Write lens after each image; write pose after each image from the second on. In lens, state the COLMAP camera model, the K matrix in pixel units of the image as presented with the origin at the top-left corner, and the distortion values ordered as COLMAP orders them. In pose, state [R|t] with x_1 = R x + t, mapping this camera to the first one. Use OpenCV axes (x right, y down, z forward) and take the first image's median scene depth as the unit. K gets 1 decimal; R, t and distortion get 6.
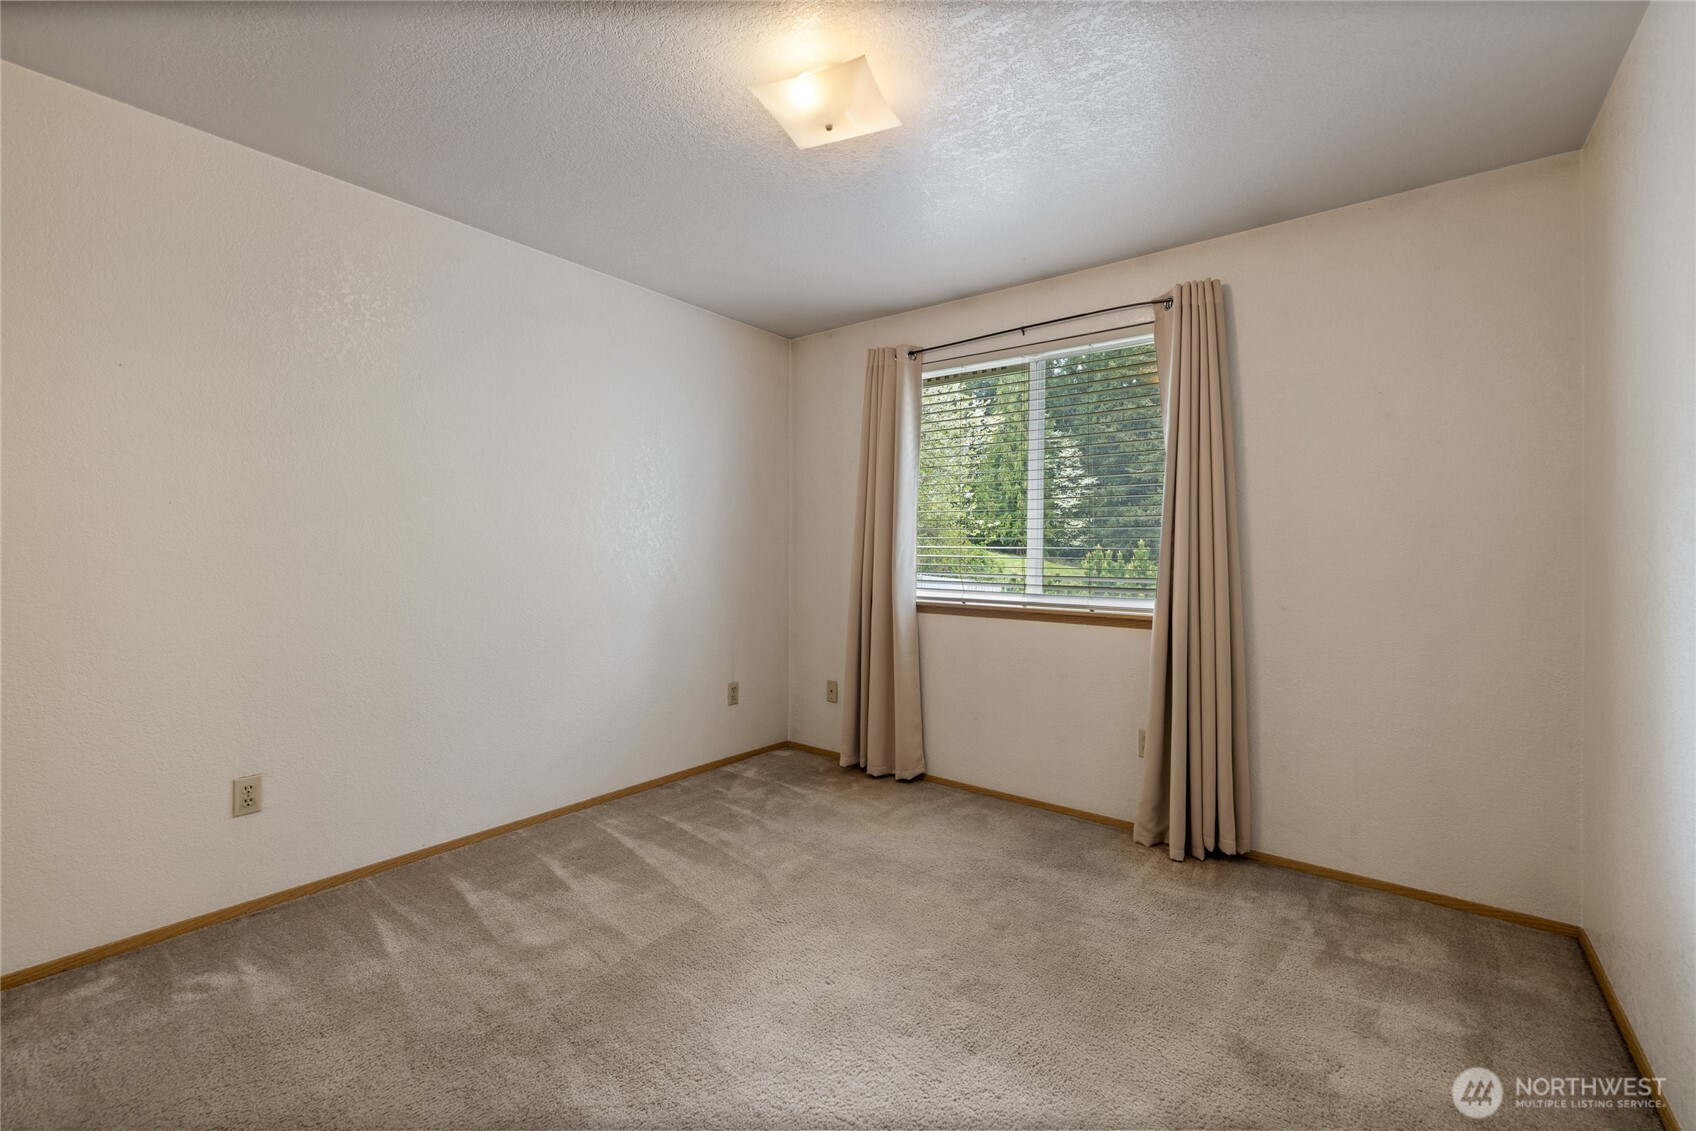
lens RADIAL K [[761.1, 0, 845.6], [0, 761.1, 545.2], [0, 0, 1]] dist [0.002559, 0.000369]
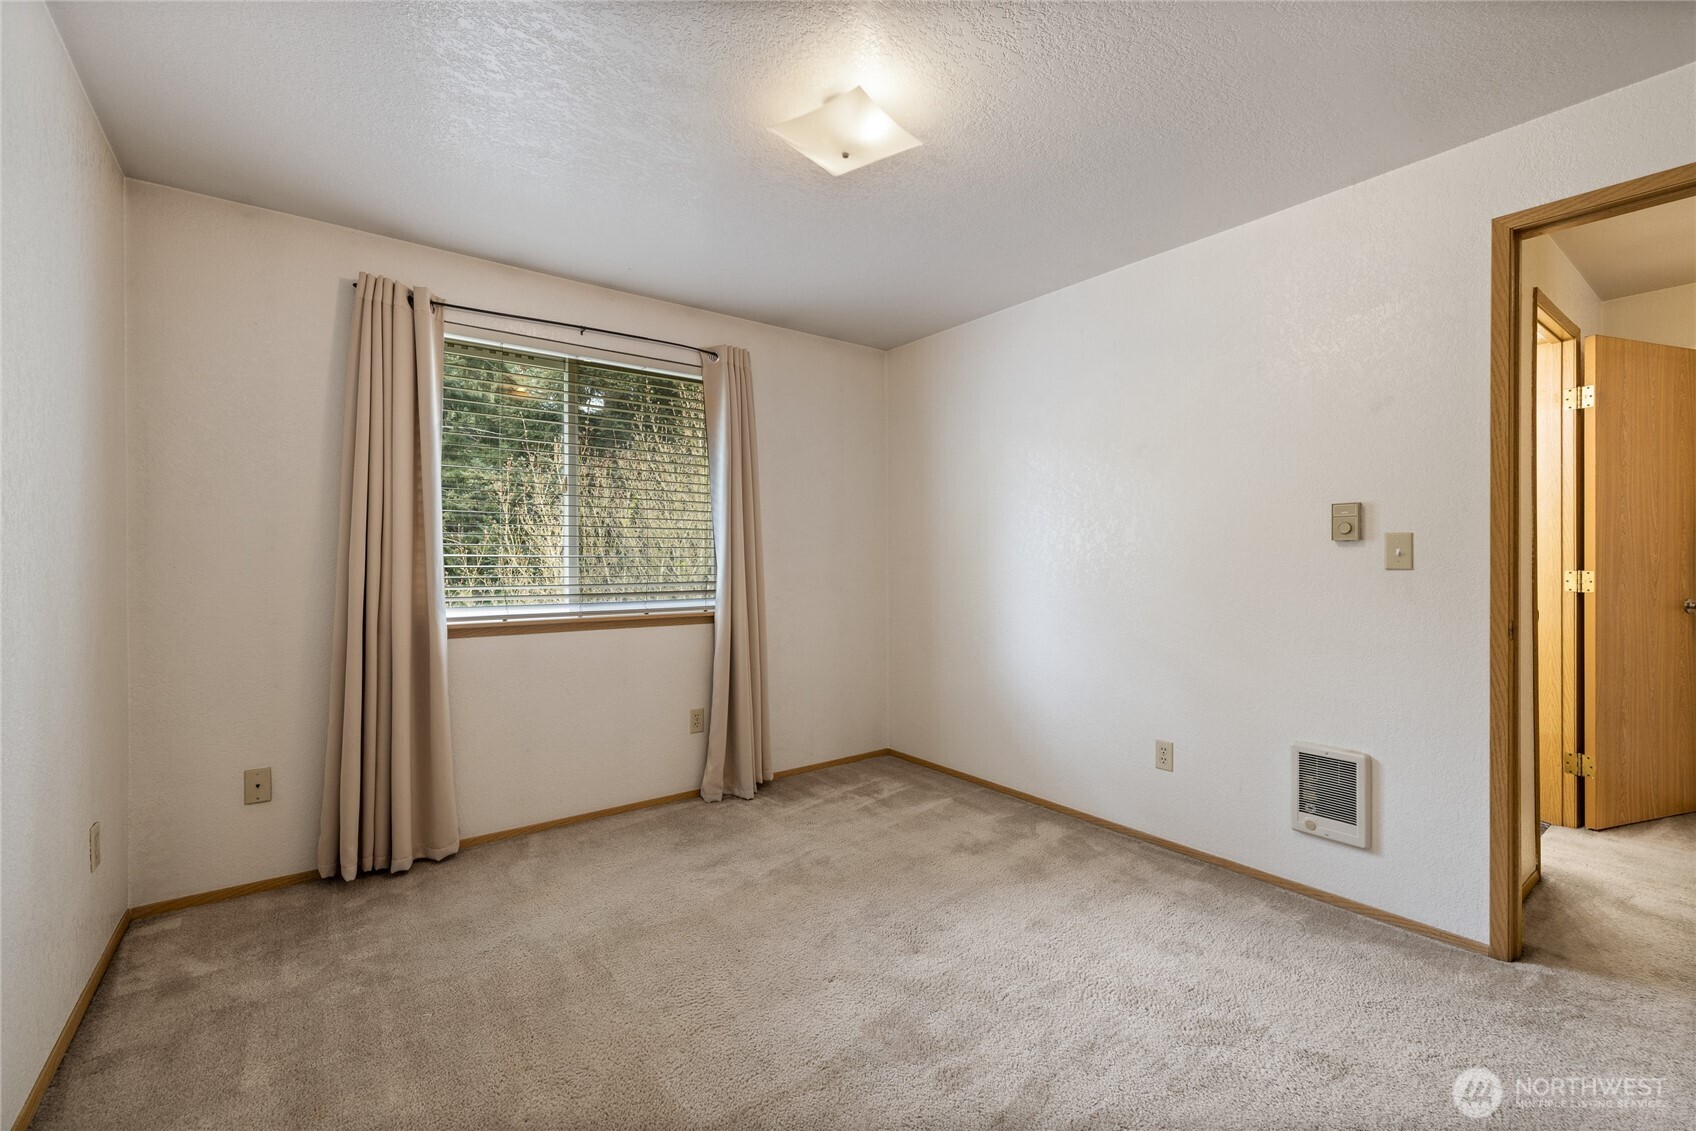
lens RADIAL K [[721.9, 0, 833.1], [0, 721.9, 560.3], [0, 0, 1]] dist [0.001160, 0.000498]
pose [[0.224011, -0.009652, 0.974539, -0.588496], [-0.001981, 0.999944, 0.010359, -0.001311], [-0.974585, -0.004251, 0.223980, 0.486330]]
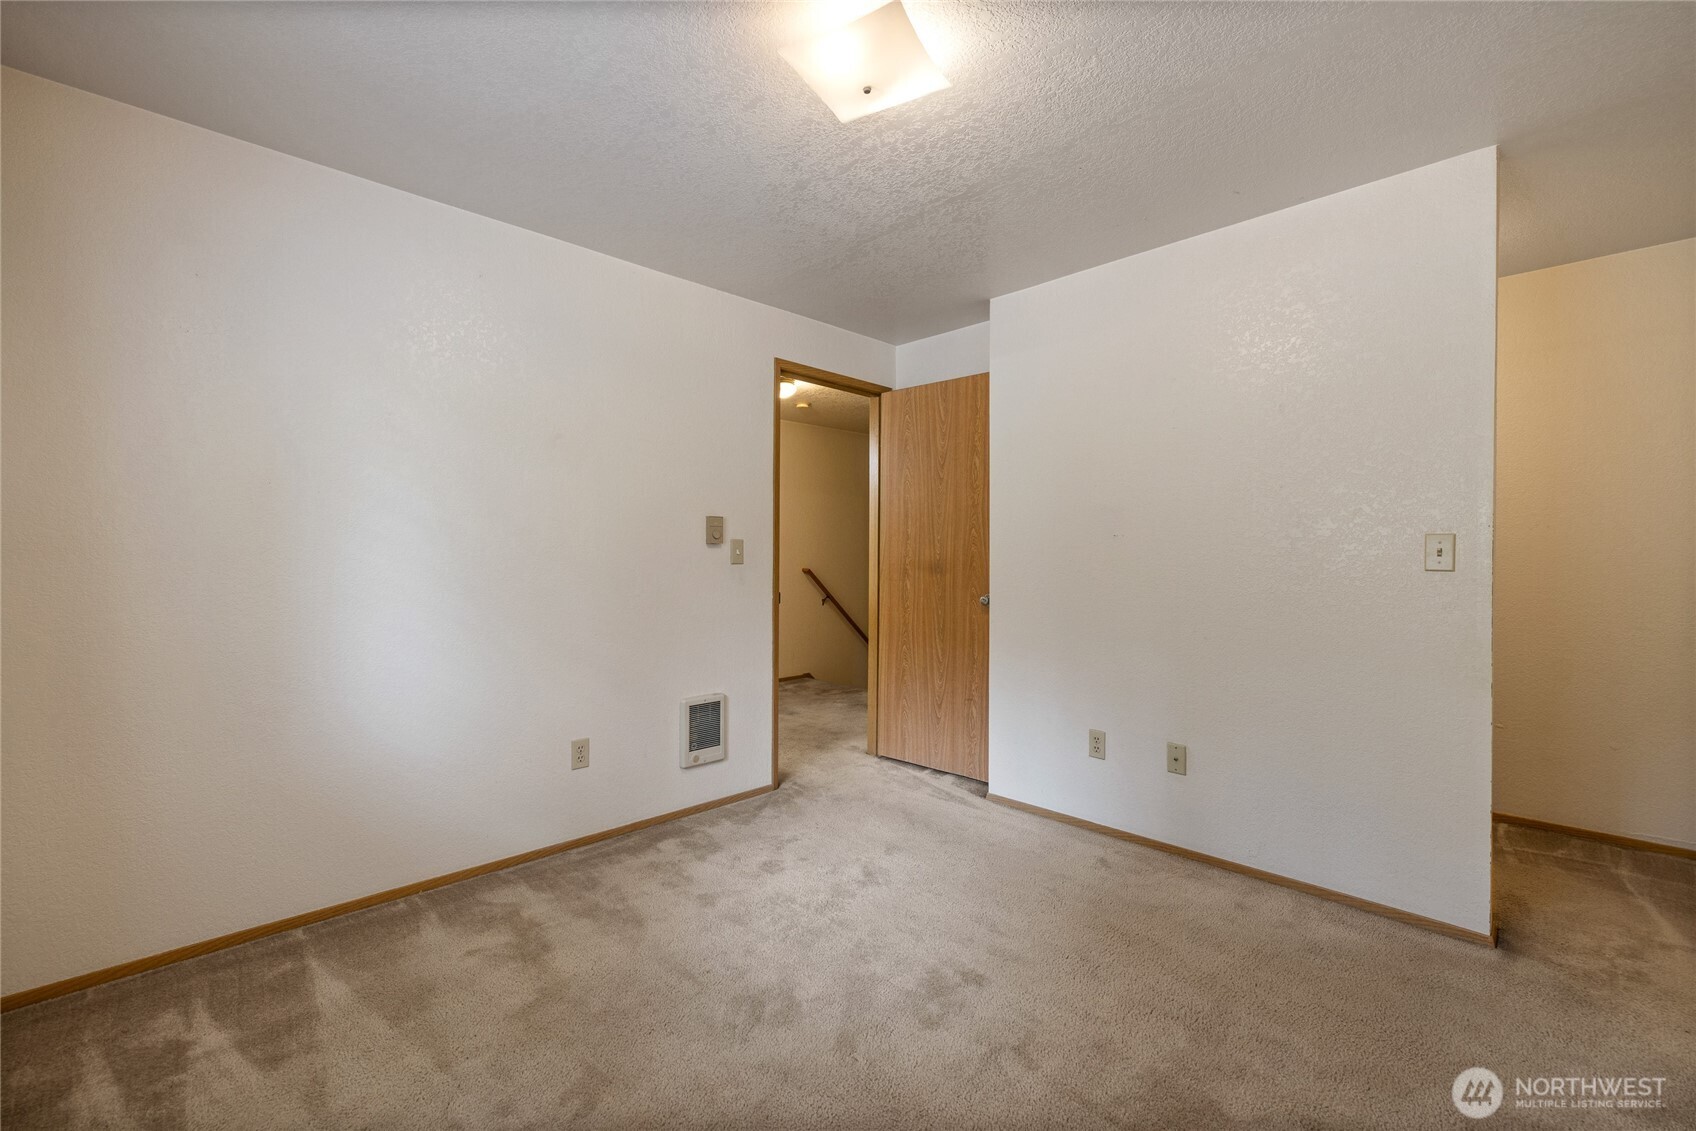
lens RADIAL K [[721.9, 0, 833.1], [0, 721.9, 560.3], [0, 0, 1]] dist [0.001160, 0.000498]
pose [[-0.996188, -0.007597, 0.086902, -0.035821], [-0.007918, 0.999963, -0.003356, 0.010920], [-0.086873, -0.004032, -0.996211, 1.117959]]
